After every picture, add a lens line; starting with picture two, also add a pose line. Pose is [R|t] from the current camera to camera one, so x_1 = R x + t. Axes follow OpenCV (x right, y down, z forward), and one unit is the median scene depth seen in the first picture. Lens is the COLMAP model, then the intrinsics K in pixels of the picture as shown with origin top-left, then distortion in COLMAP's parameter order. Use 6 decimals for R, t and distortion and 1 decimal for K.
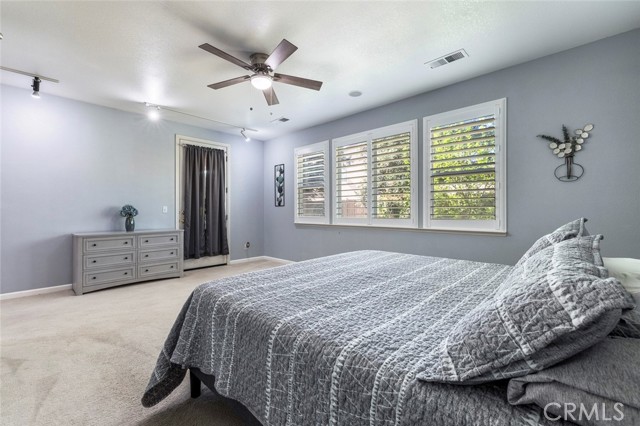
lens RADIAL K [[271.7, 0, 318.9], [0, 271.7, 210.4], [0, 0, 1]] dist [-0.000679, -0.000211]
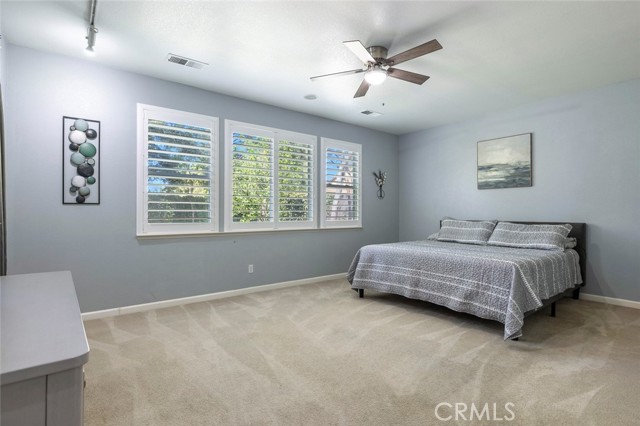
lens RADIAL K [[324.4, 0, 320.0], [0, 324.4, 213.0], [0, 0, 1]] dist [-0.016342, 0.000104]
pose [[0.135476, -0.000626, 0.990780, -0.699225], [-0.004545, 0.999989, 0.001253, -0.003061], [-0.990770, -0.004673, 0.135472, 0.537959]]
